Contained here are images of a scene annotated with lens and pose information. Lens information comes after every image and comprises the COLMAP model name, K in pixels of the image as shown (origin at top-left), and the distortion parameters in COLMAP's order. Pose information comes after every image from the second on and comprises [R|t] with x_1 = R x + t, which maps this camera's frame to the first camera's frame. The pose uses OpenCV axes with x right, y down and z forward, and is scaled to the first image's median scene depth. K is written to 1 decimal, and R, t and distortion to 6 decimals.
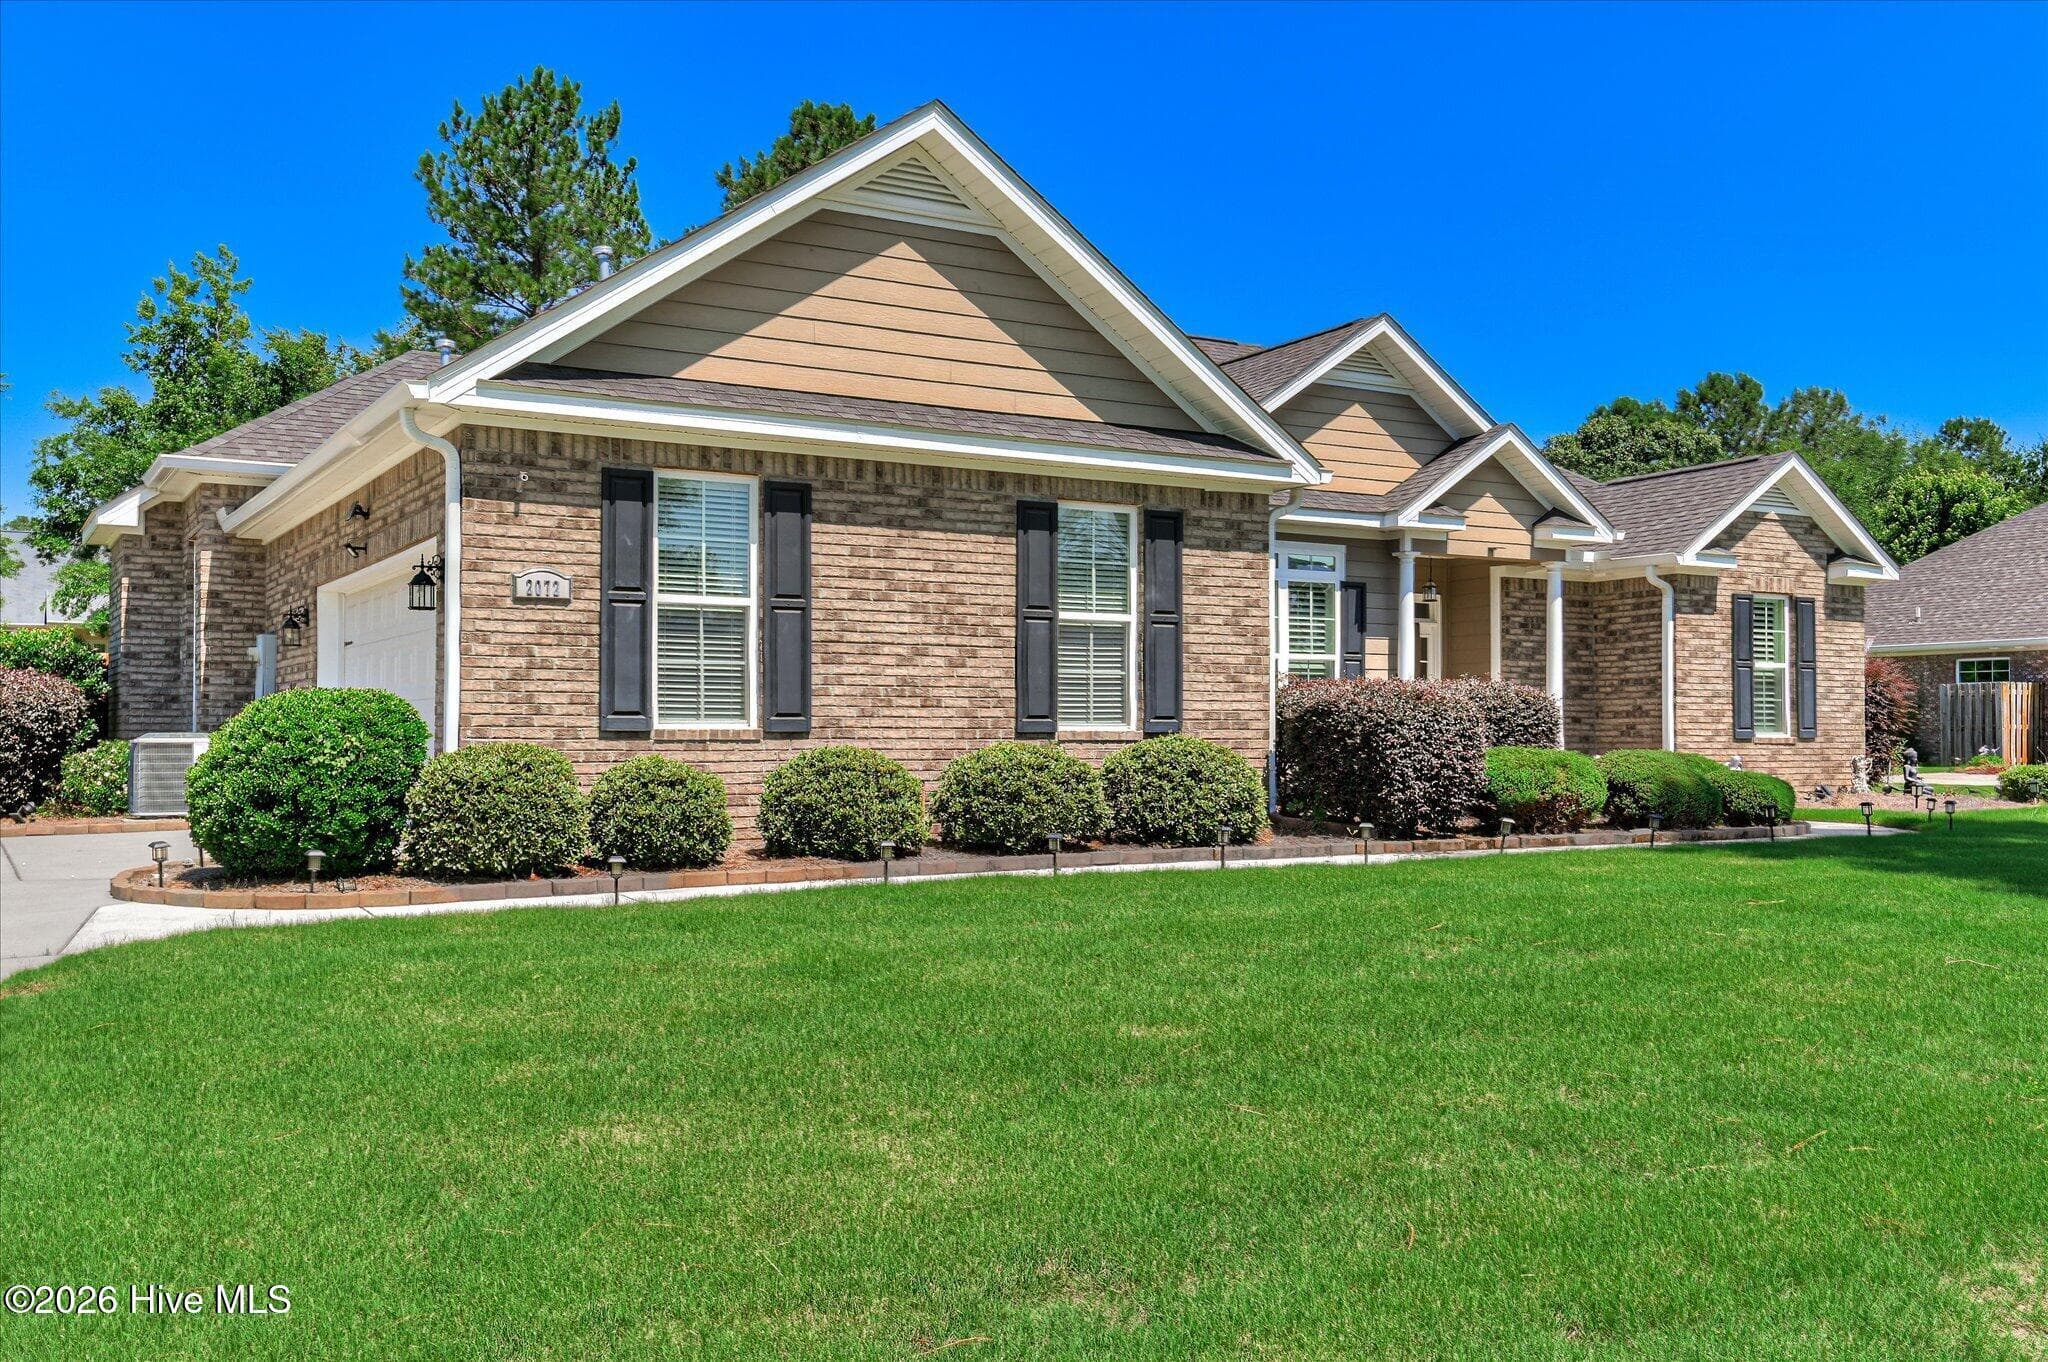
lens RADIAL K [[1807.2, 0, 1024.0], [0, 1807.2, 681.0], [0, 0, 1]] dist [0.051460, 0.001199]
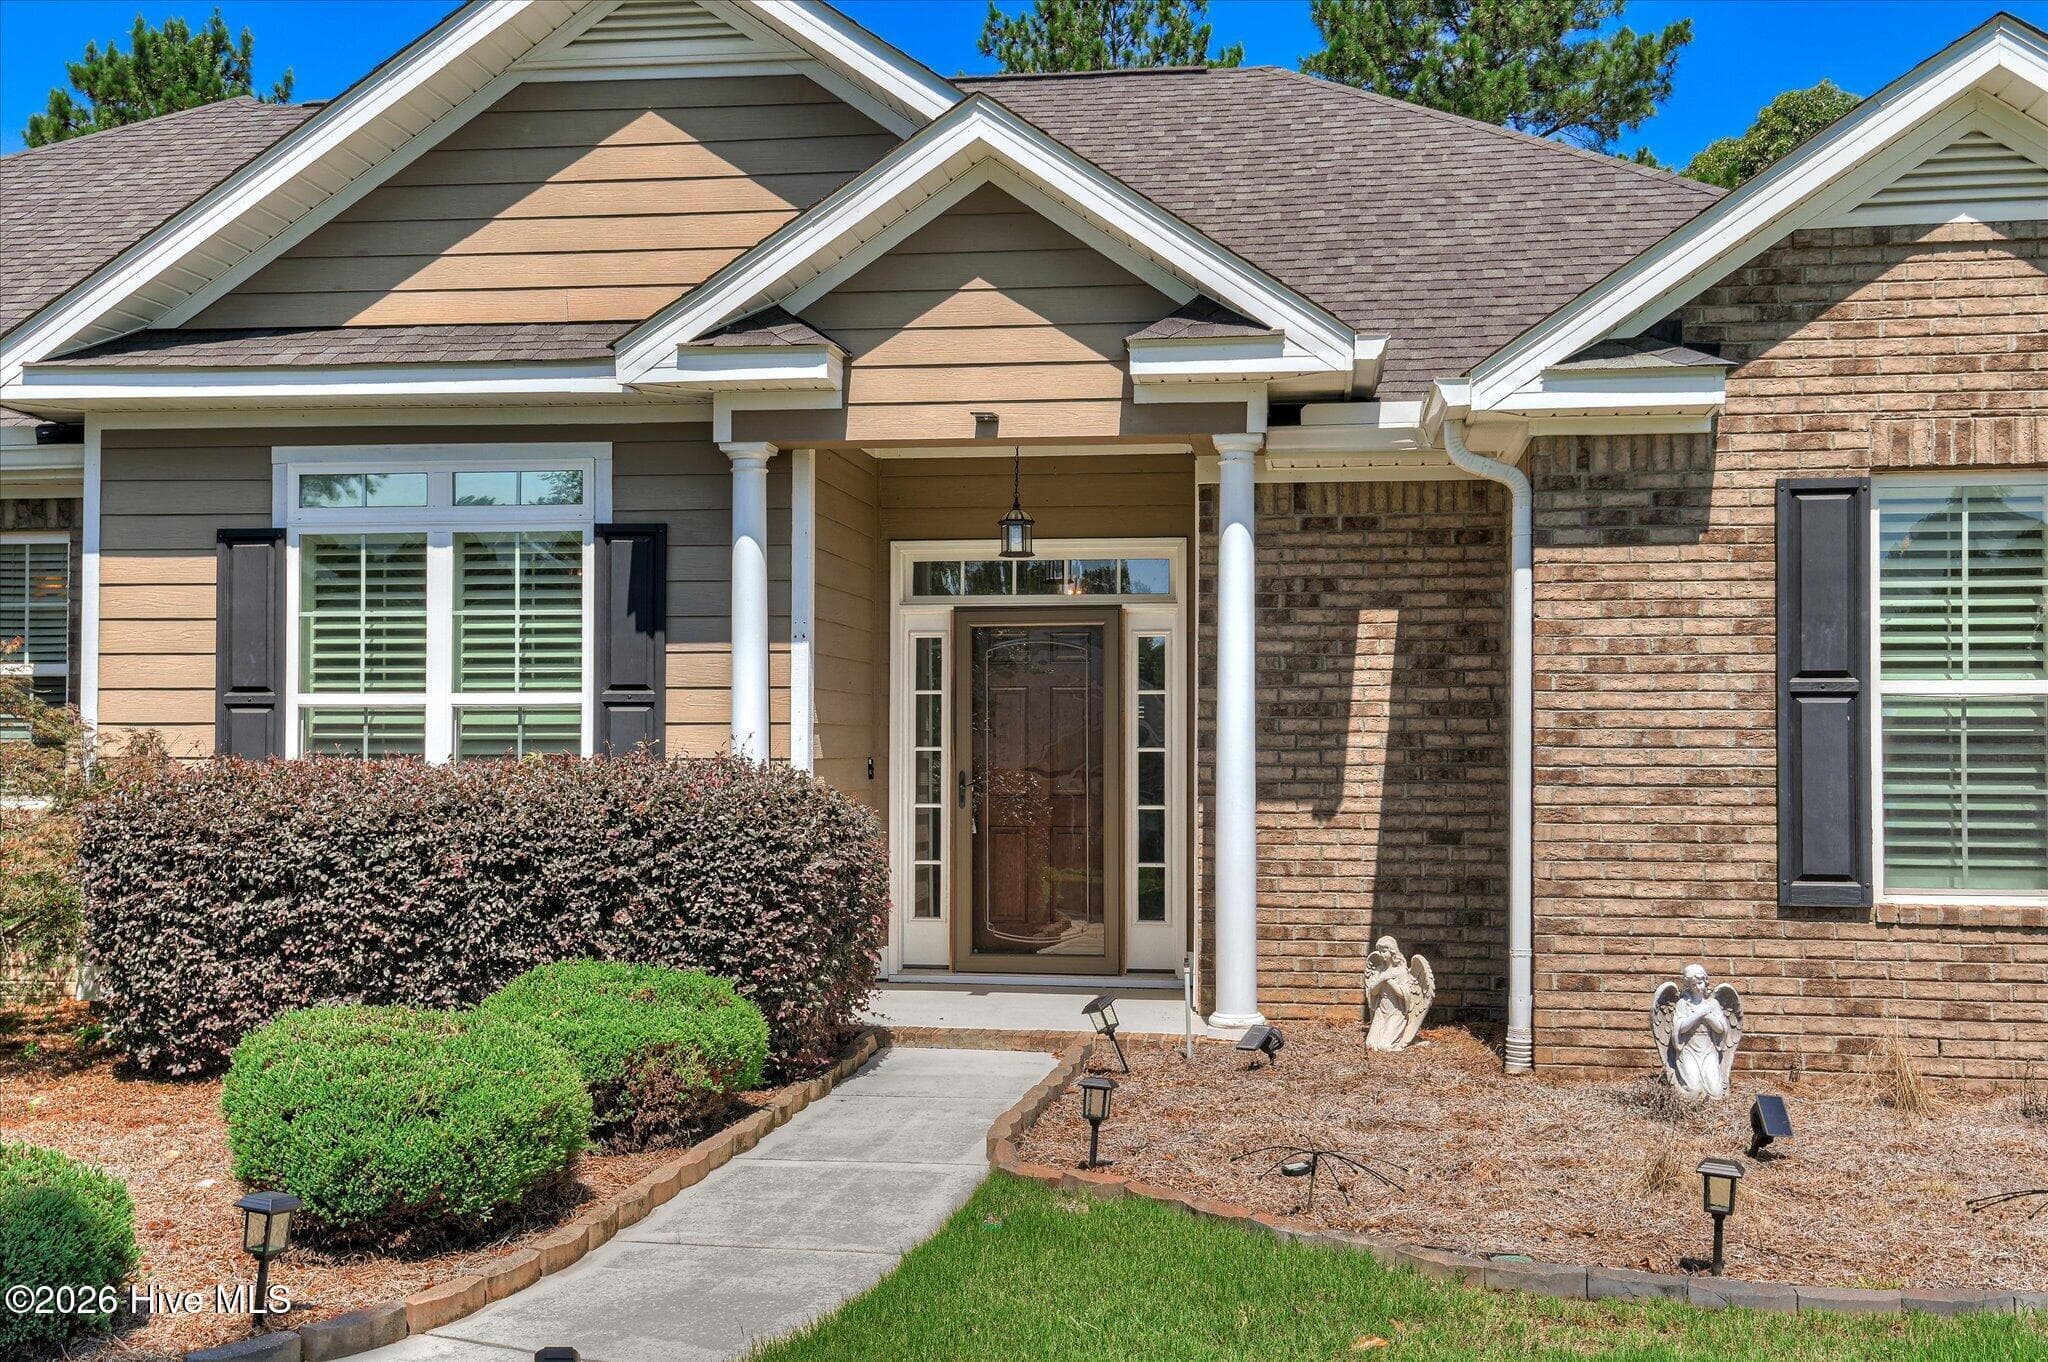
lens RADIAL K [[1985.1, 0, 1086.6], [0, 1985.1, 689.4], [0, 0, 1]] dist [0.054220, 0.000276]
pose [[0.794354, -0.018782, -0.607165, 0.785925], [0.018114, 0.999810, -0.007231, -0.013180], [0.607186, -0.005254, 0.794543, 0.962350]]
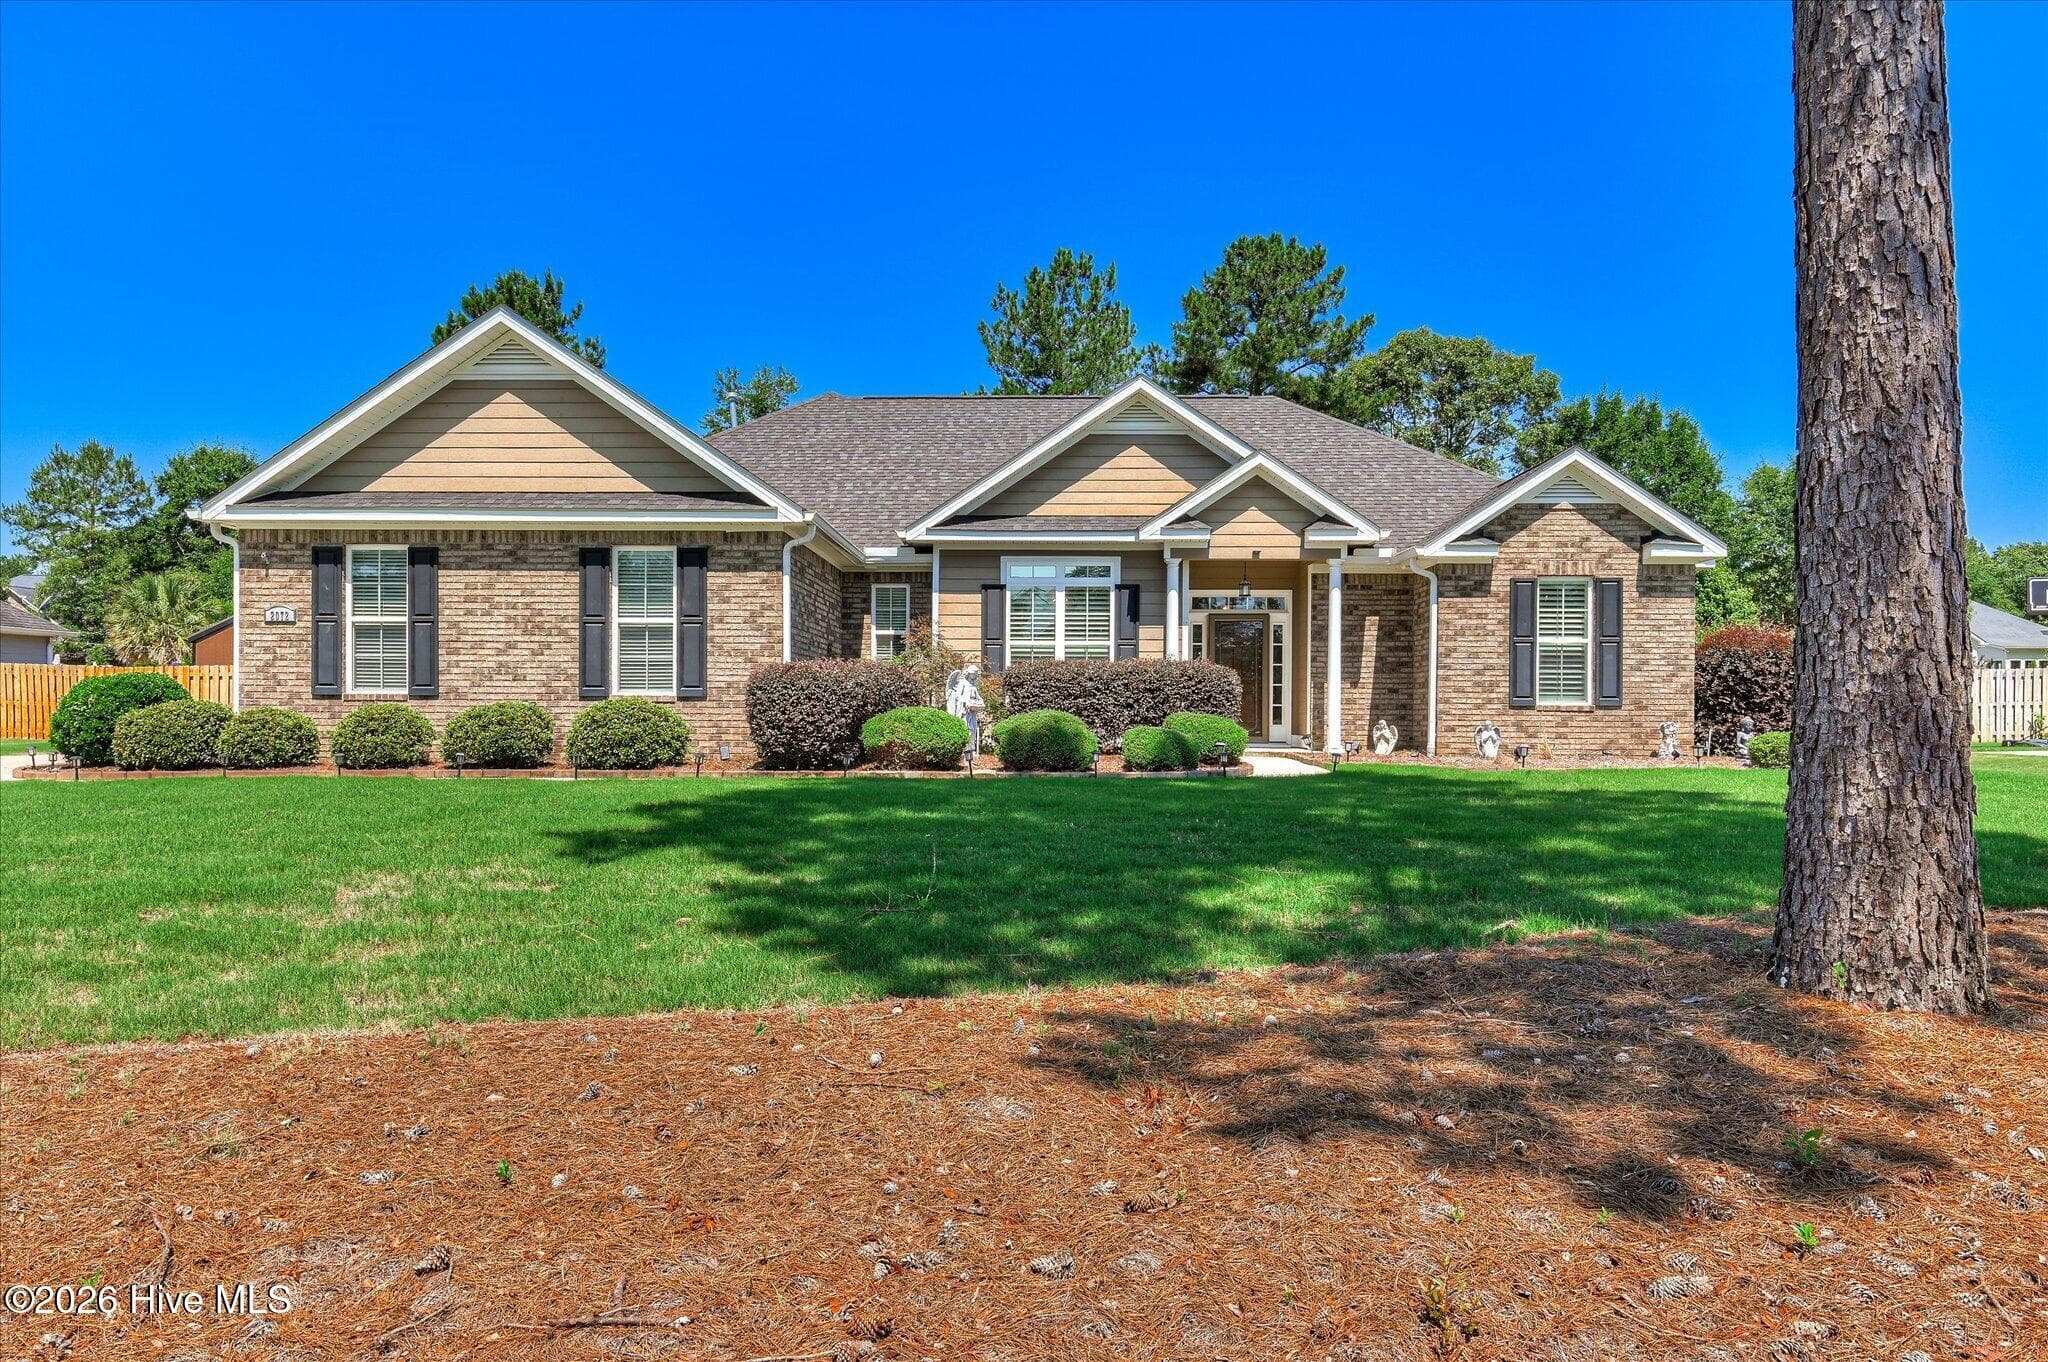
lens RADIAL K [[1347.4, 0, 1025.7], [0, 1347.4, 707.0], [0, 0, 1]] dist [0.016065, -0.002181]
pose [[0.849897, 0.001662, -0.526946, 0.882881], [0.011665, 0.999691, 0.021967, 0.015527], [0.526819, -0.024817, 0.849615, 0.195623]]
